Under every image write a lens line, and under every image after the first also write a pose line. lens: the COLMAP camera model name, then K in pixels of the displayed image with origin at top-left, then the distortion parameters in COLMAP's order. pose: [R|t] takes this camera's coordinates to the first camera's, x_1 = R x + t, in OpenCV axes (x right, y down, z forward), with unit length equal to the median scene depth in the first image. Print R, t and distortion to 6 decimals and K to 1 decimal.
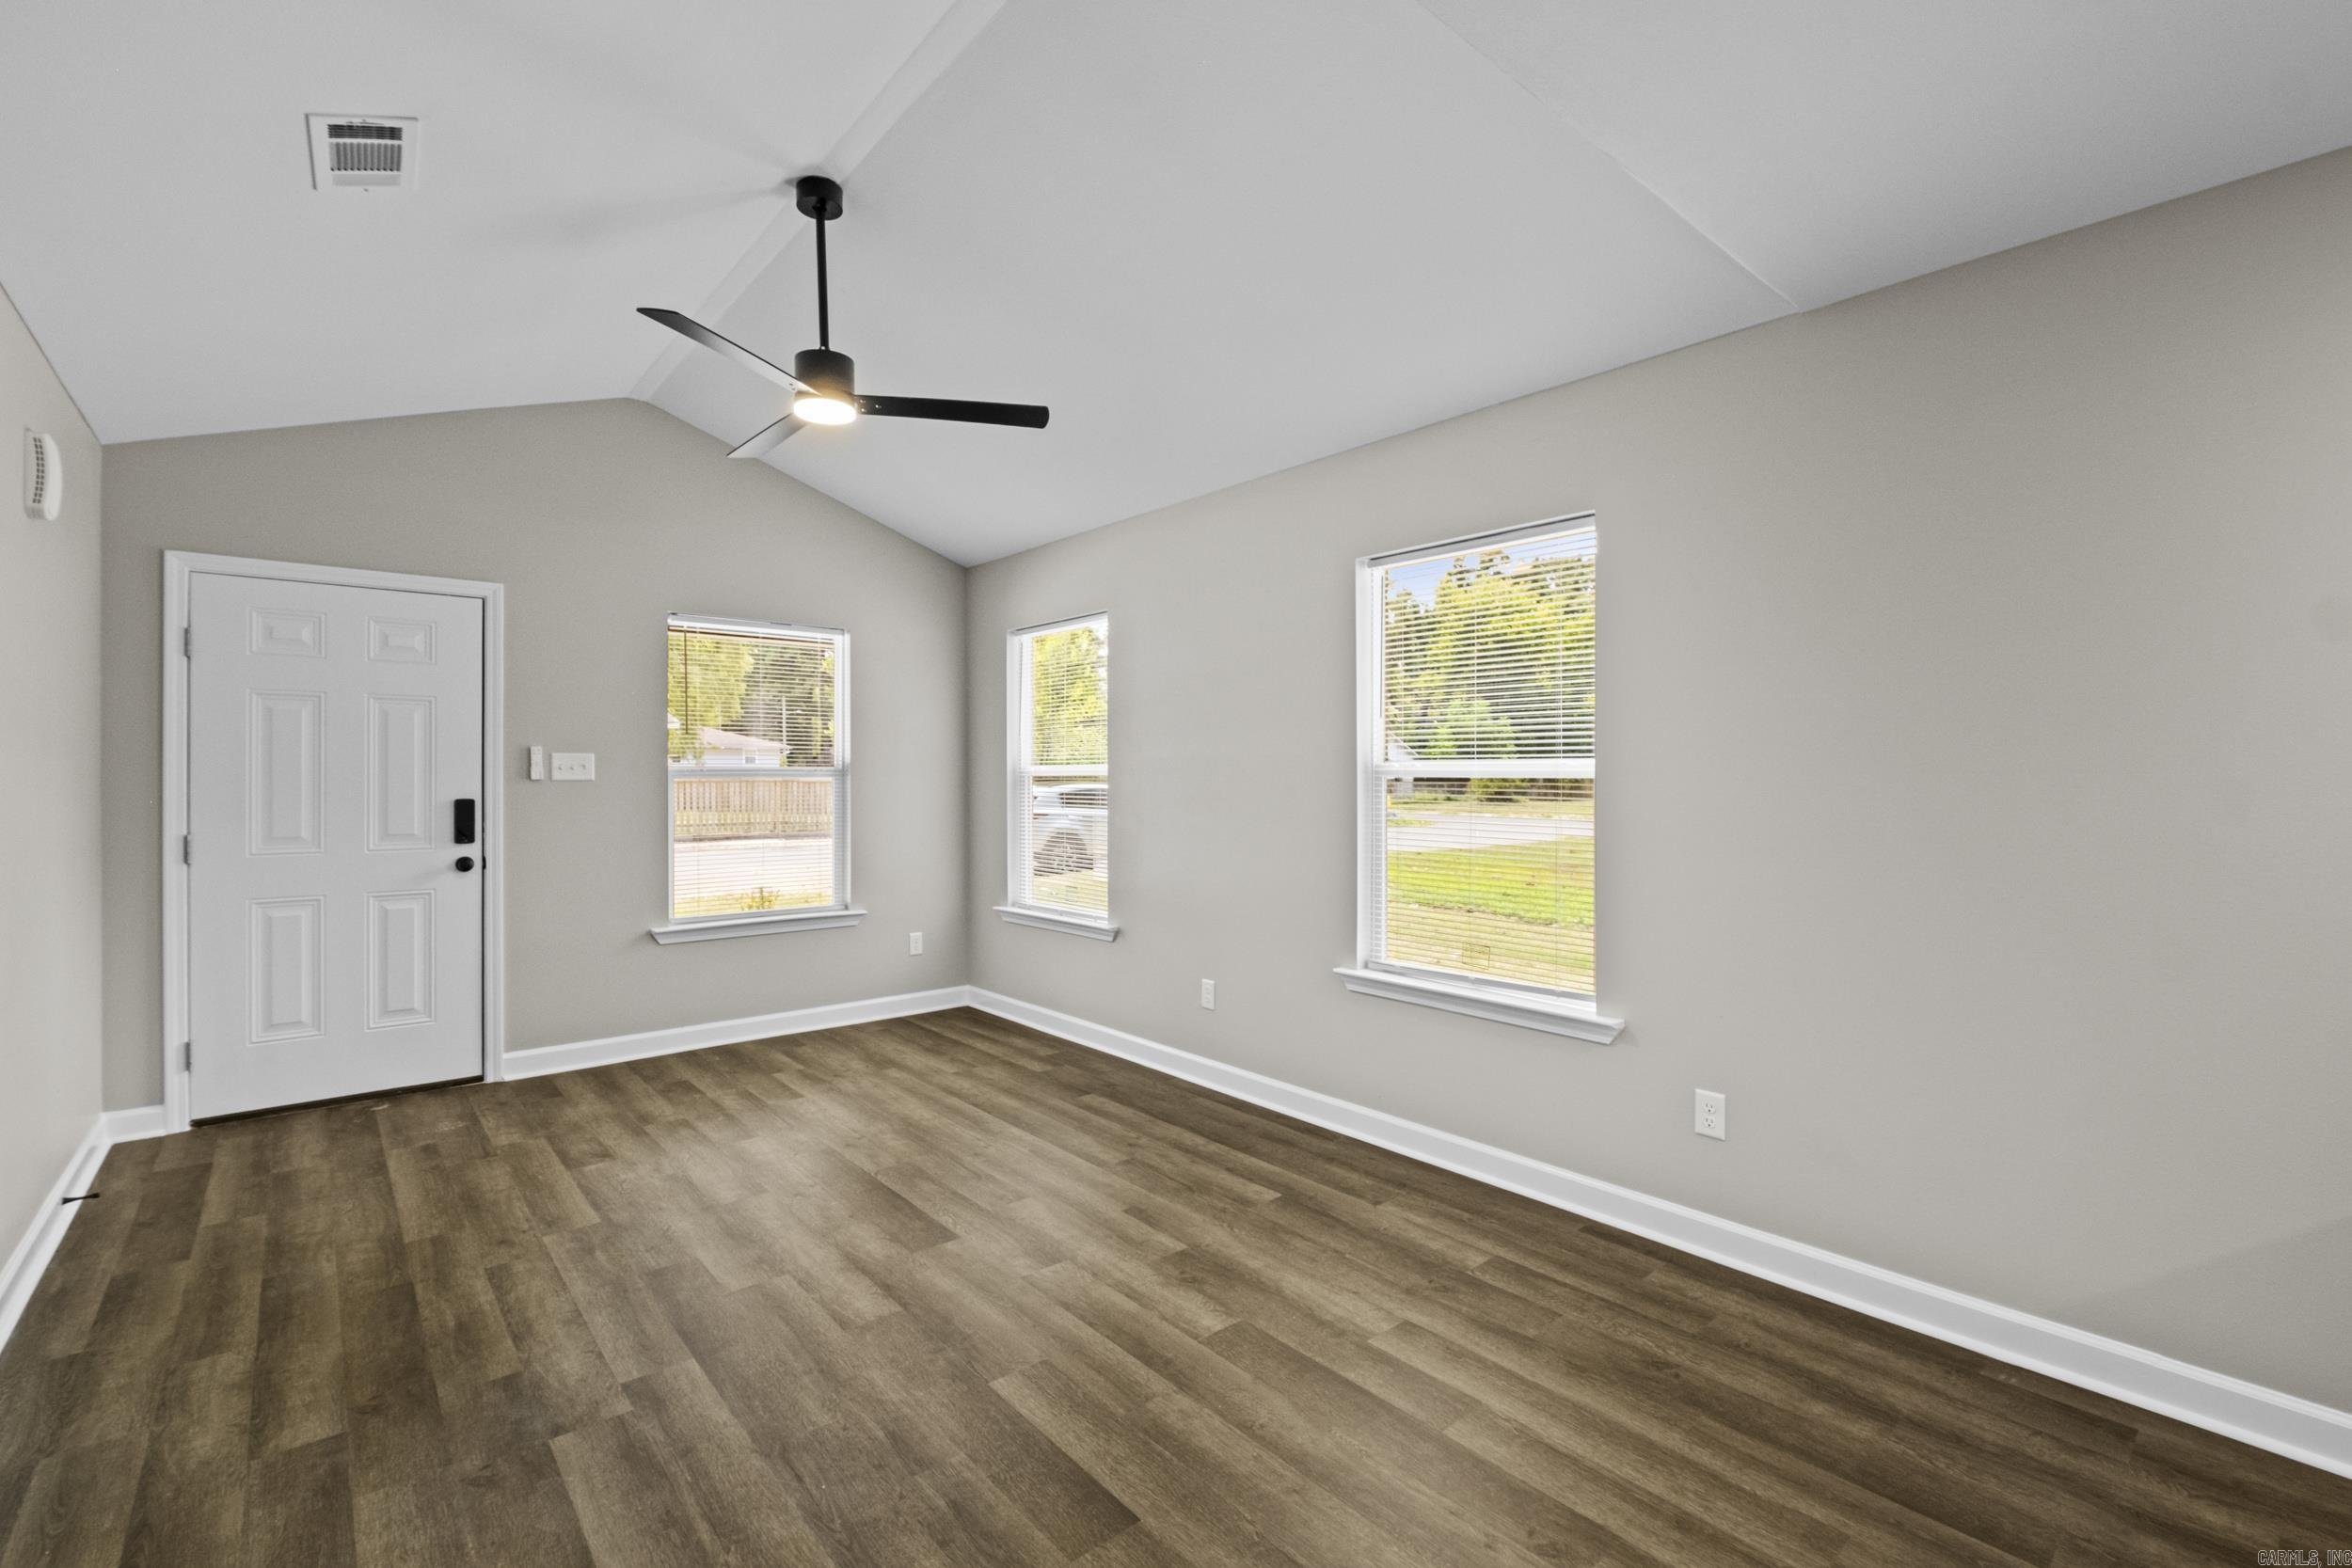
lens RADIAL K [[1032.5, 0, 1140.9], [0, 1032.5, 757.8], [0, 0, 1]] dist [-0.008403, -0.000091]
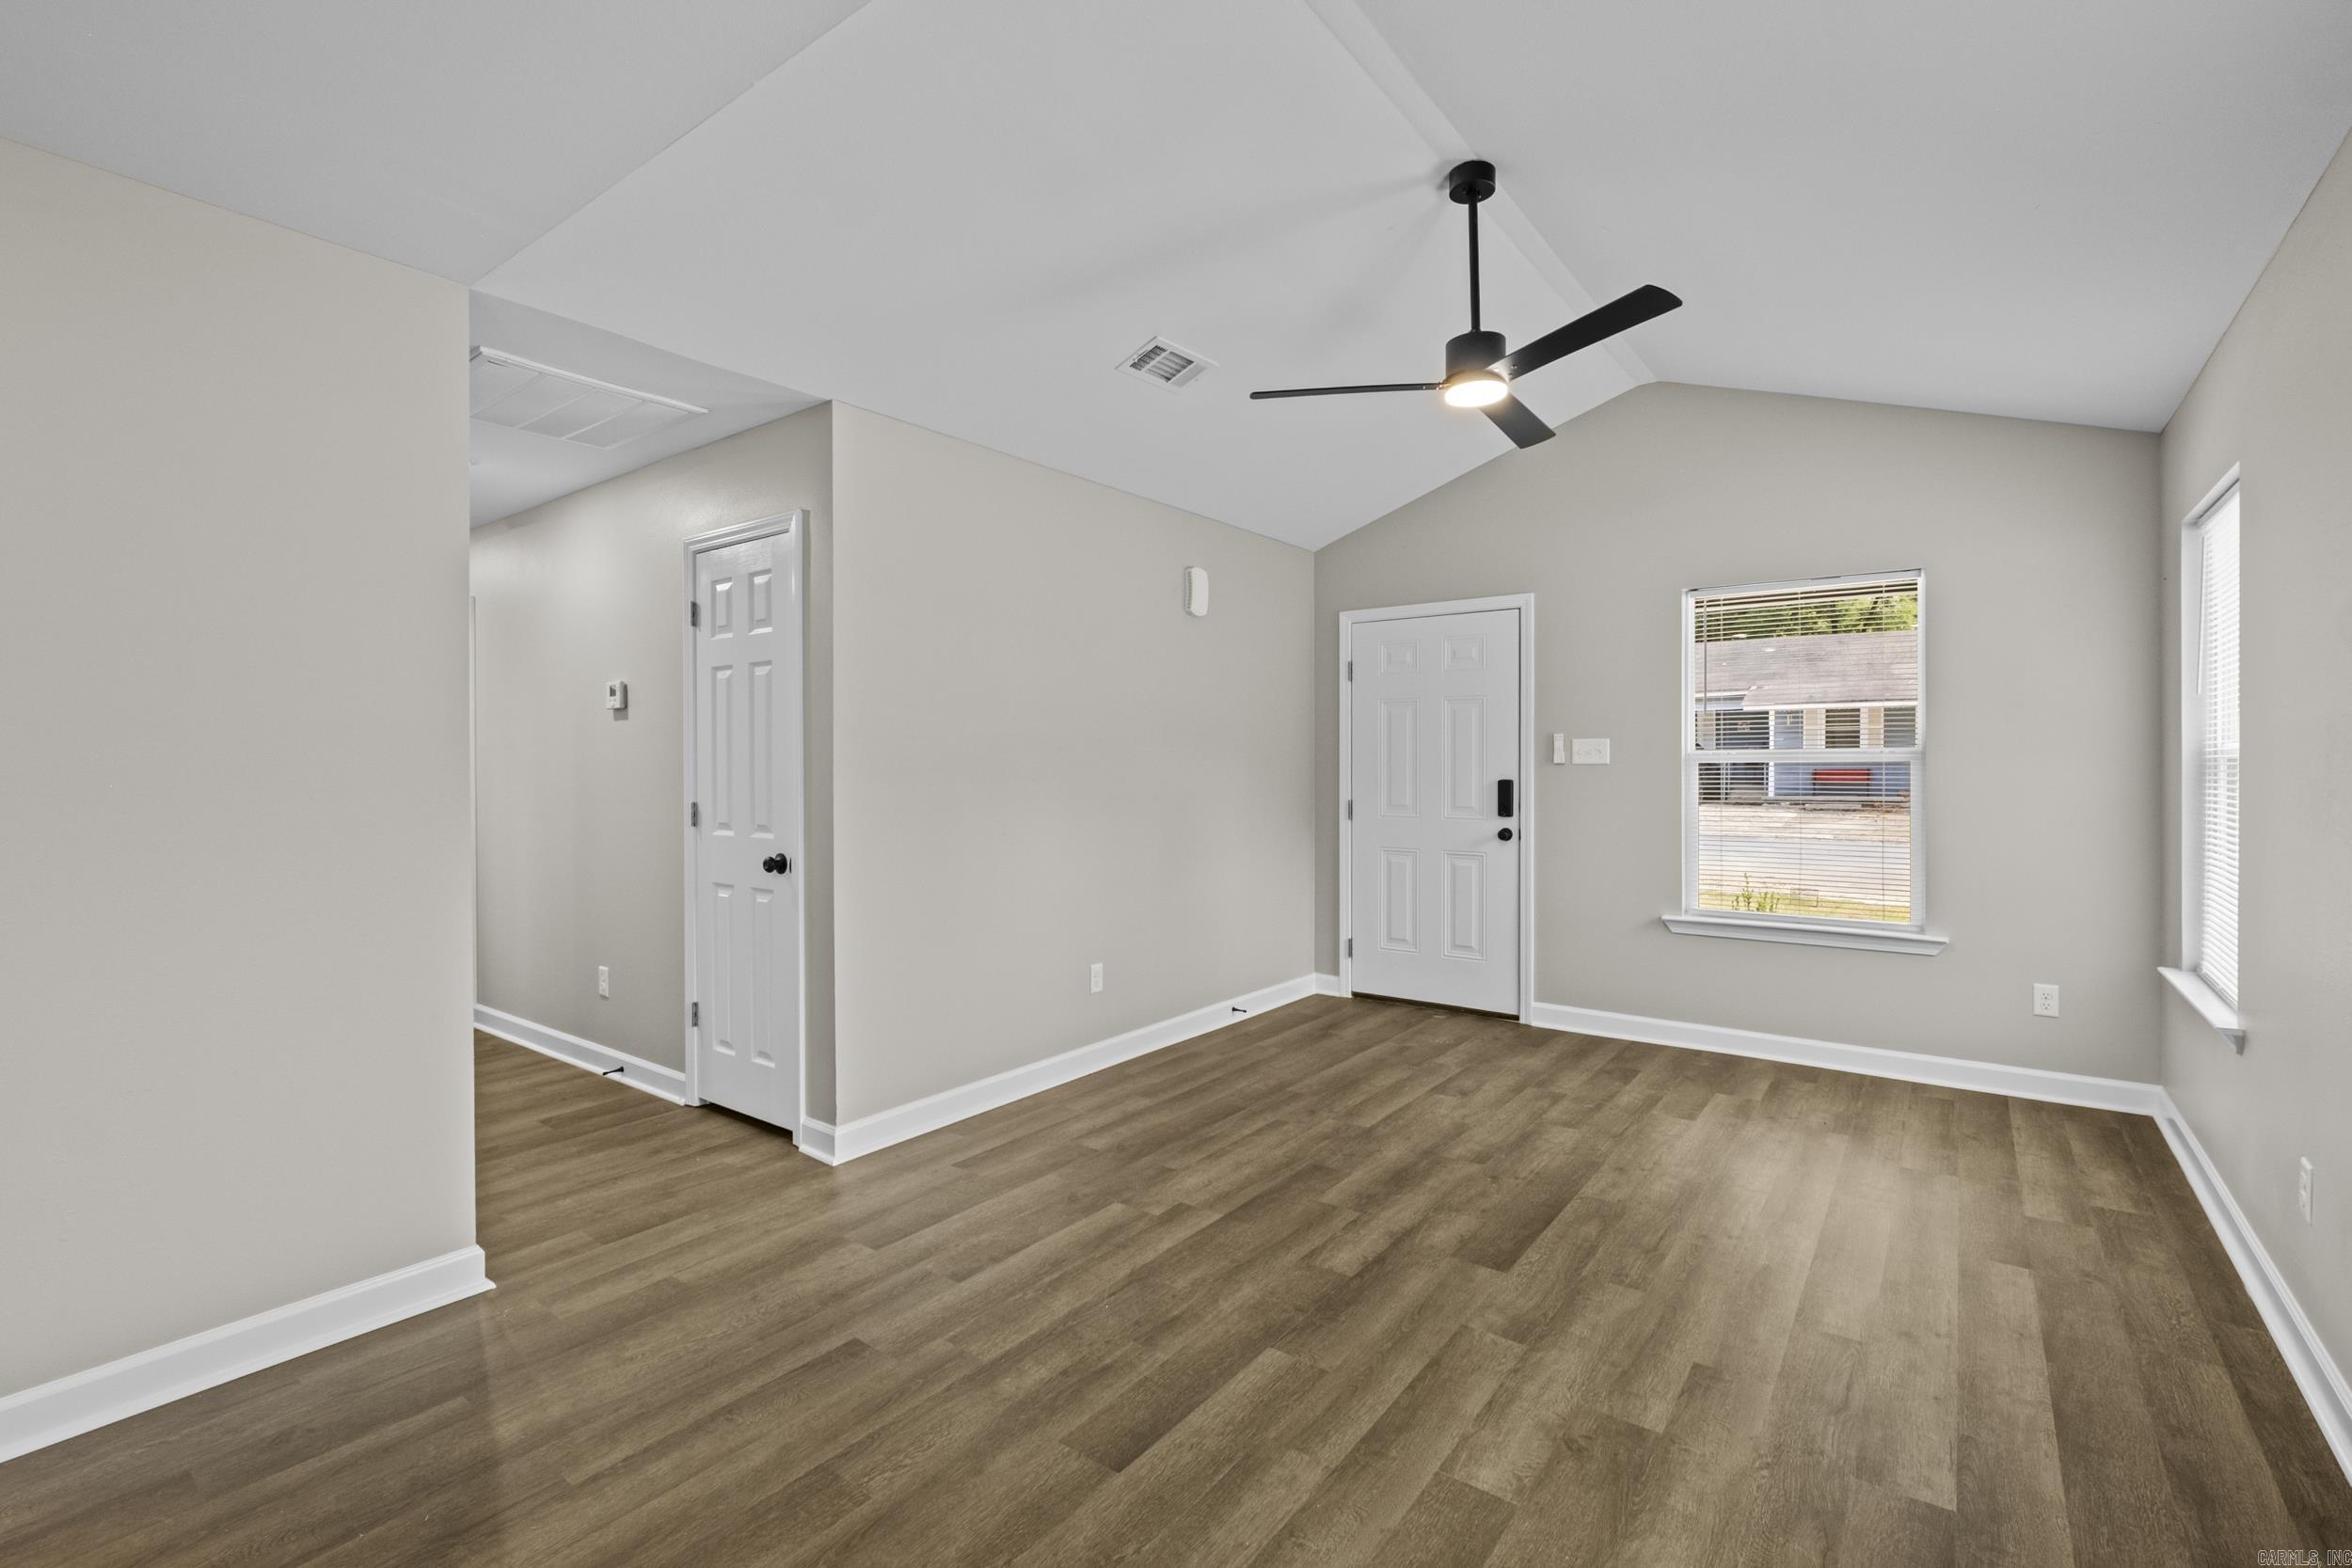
lens RADIAL K [[1032.5, 0, 1144.7], [0, 1032.5, 766.4], [0, 0, 1]] dist [-0.008403, -0.000091]
pose [[0.224630, 0.007898, -0.974412, 0.542502], [0.020147, 0.999716, 0.012747, 0.000109], [0.974236, -0.022495, 0.224407, 0.422333]]
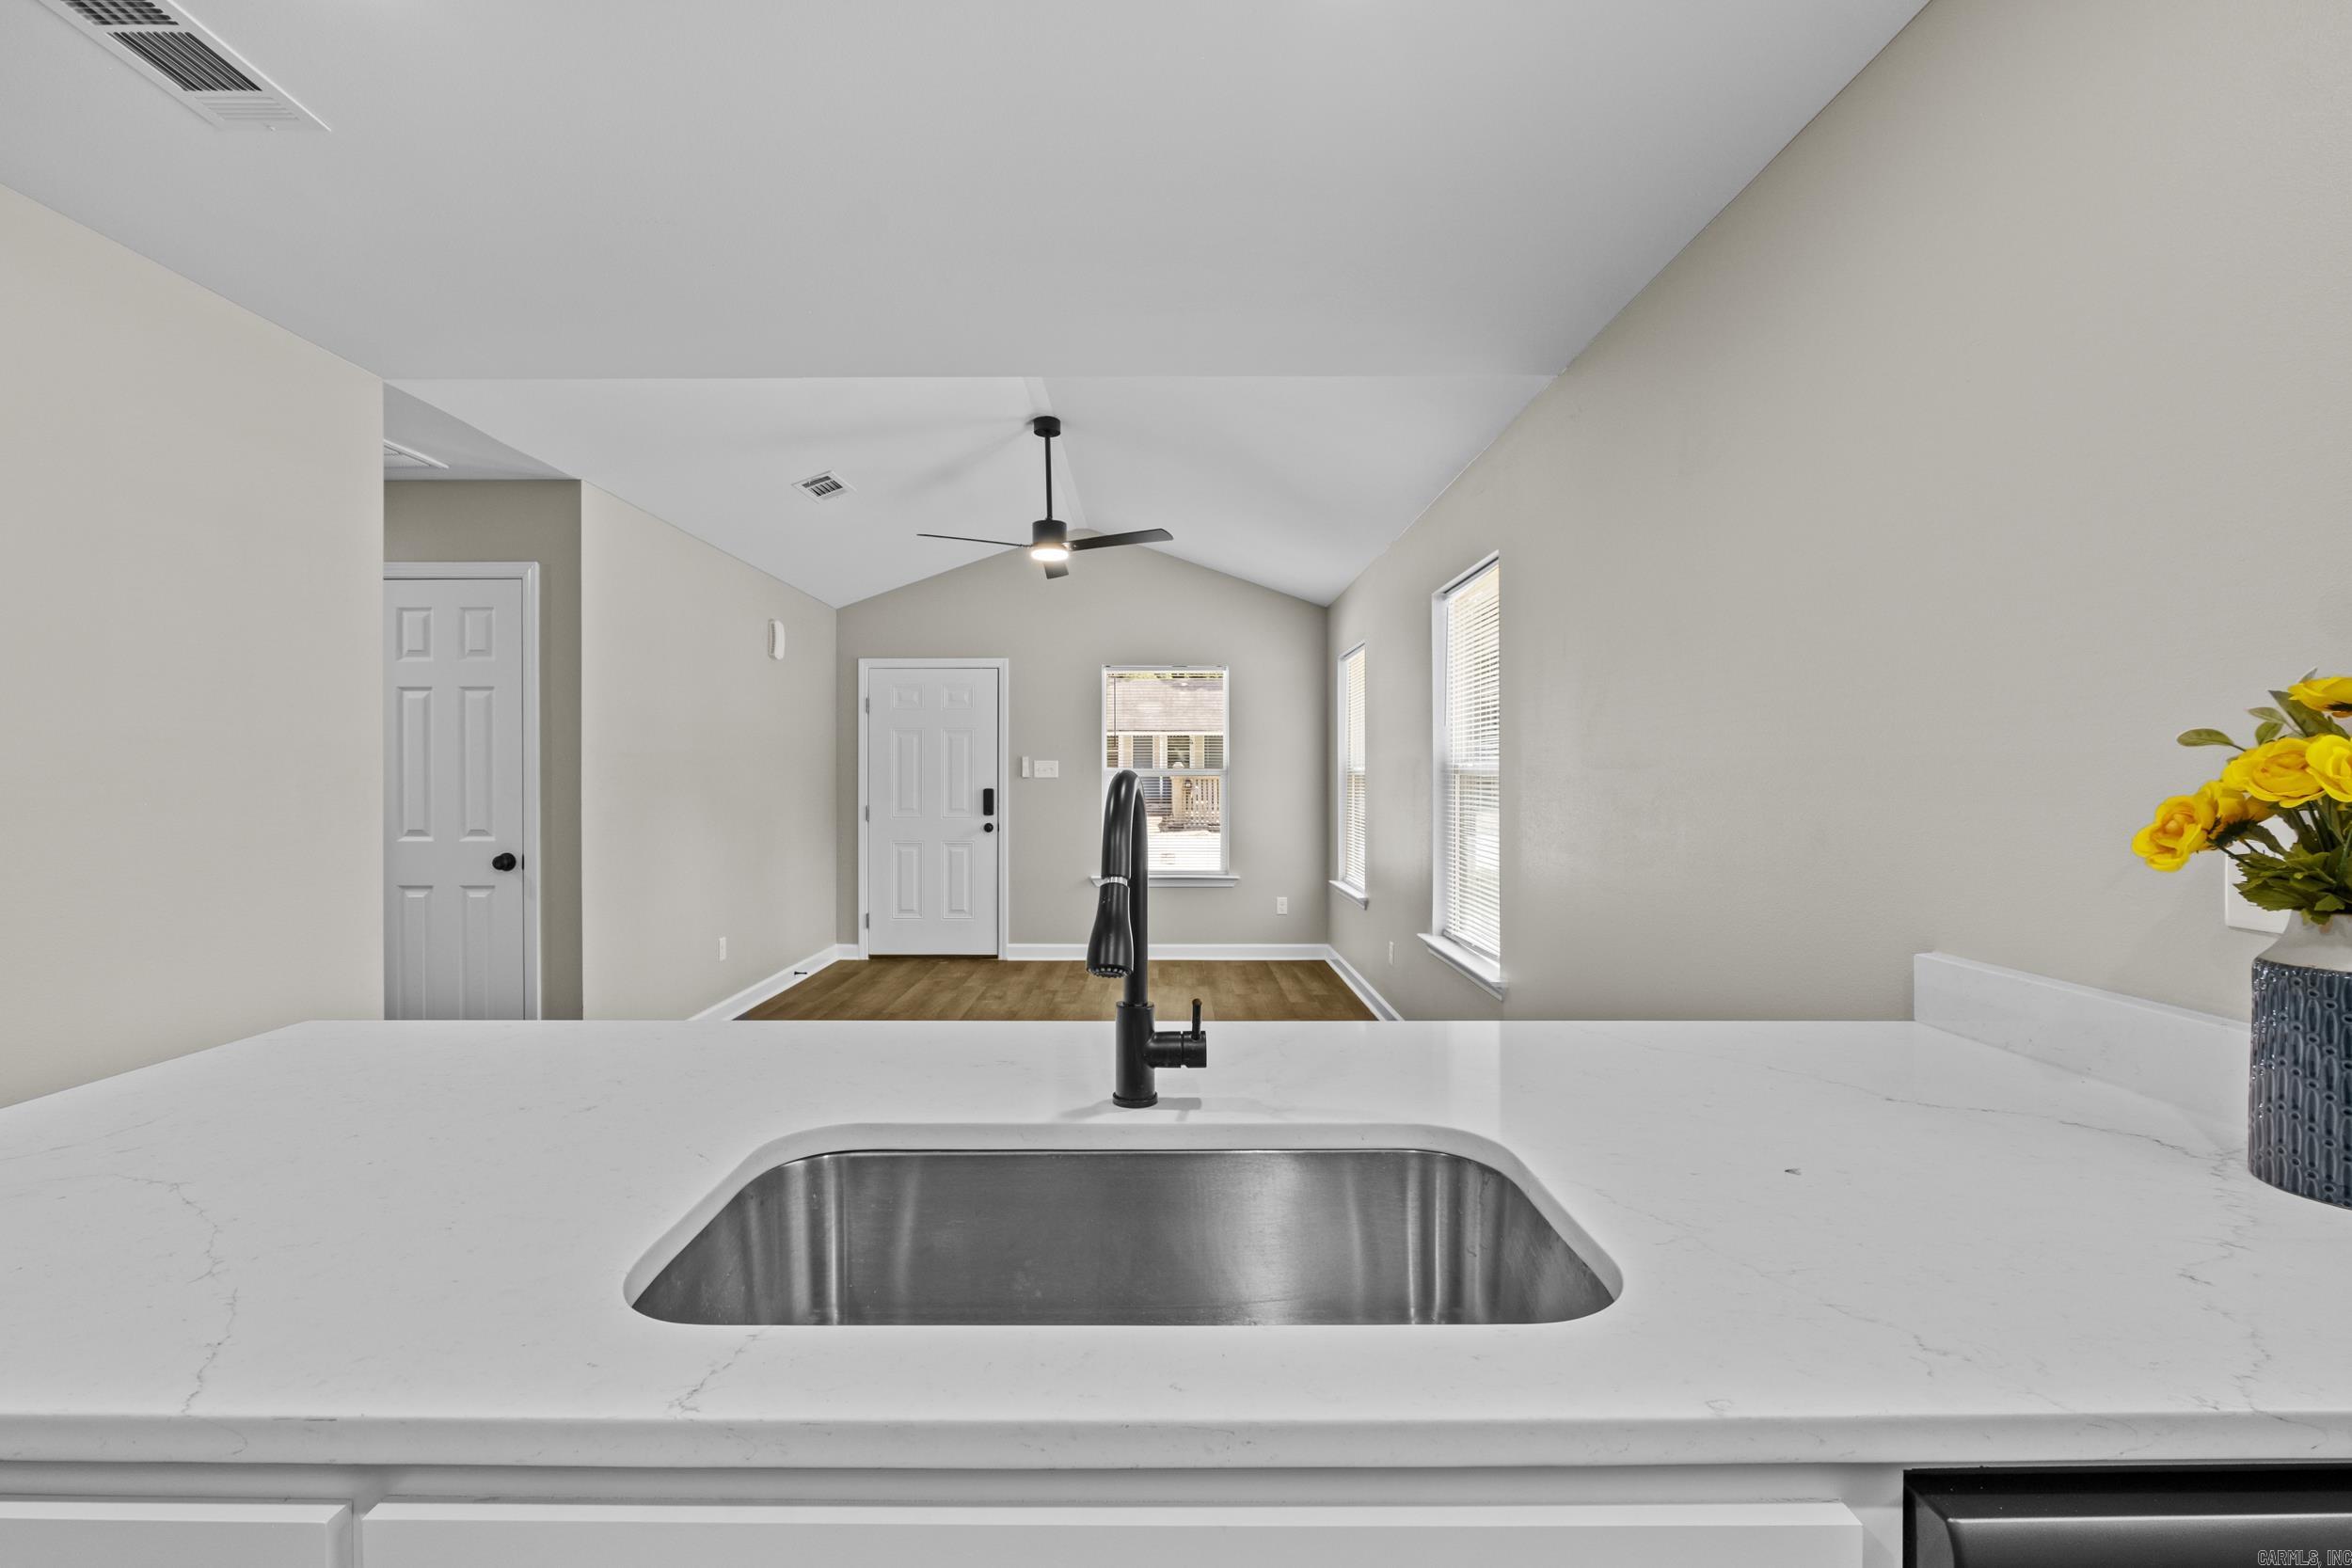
lens RADIAL K [[1032.5, 0, 1129.2], [0, 1032.5, 772.2], [0, 0, 1]] dist [-0.008403, -0.000091]
pose [[0.760016, 0.000969, -0.649903, 0.800560], [0.010175, 0.999859, 0.013390, -0.010137], [0.649825, -0.016790, 0.759899, -0.170979]]
